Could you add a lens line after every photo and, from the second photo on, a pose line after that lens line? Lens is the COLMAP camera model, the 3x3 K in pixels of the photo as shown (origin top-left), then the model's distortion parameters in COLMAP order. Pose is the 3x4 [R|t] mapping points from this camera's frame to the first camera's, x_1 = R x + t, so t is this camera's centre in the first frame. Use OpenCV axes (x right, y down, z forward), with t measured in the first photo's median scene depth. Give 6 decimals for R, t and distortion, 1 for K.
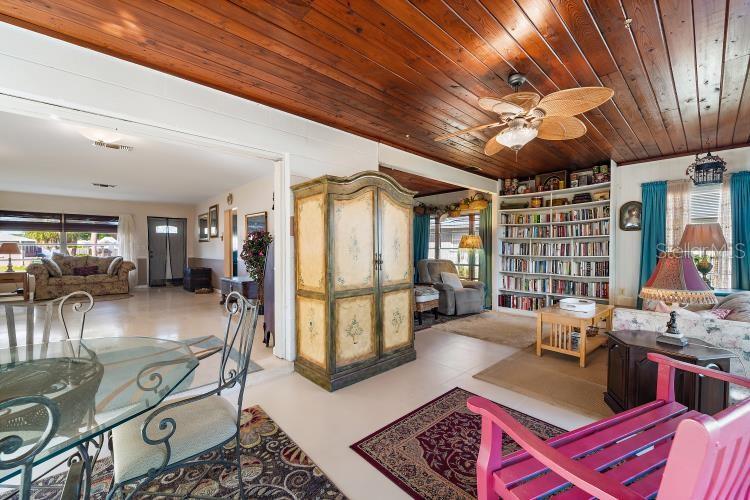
lens RADIAL K [[305.0, 0, 369.9], [0, 305.0, 252.8], [0, 0, 1]] dist [-0.002297, -0.000906]
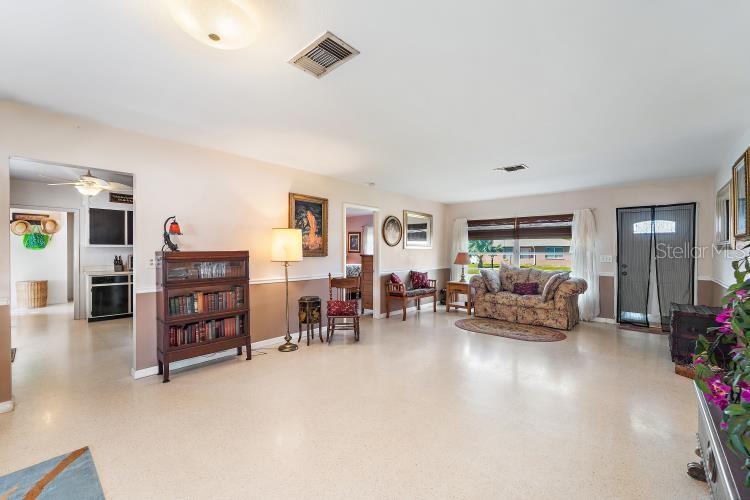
lens RADIAL K [[305.0, 0, 376.0], [0, 305.0, 253.1], [0, 0, 1]] dist [-0.002297, -0.000906]
pose [[0.102730, 0.008905, -0.994669, -0.221051], [-0.017139, 0.999827, 0.007181, -0.032705], [0.994562, 0.016310, 0.102865, 0.598471]]
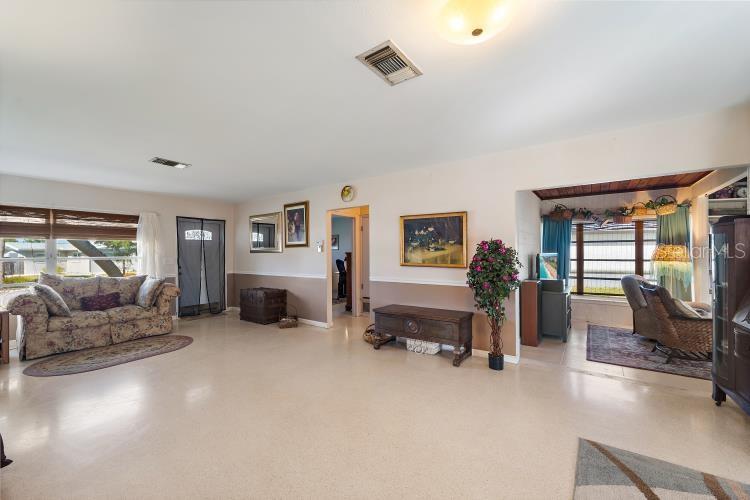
lens RADIAL K [[305.0, 0, 370.2], [0, 305.0, 251.9], [0, 0, 1]] dist [-0.002297, -0.000906]
pose [[0.981624, -0.005102, 0.190755, -0.566164], [0.008263, 0.999841, -0.015780, -0.030941], [-0.190645, 0.017067, 0.981511, 0.311687]]
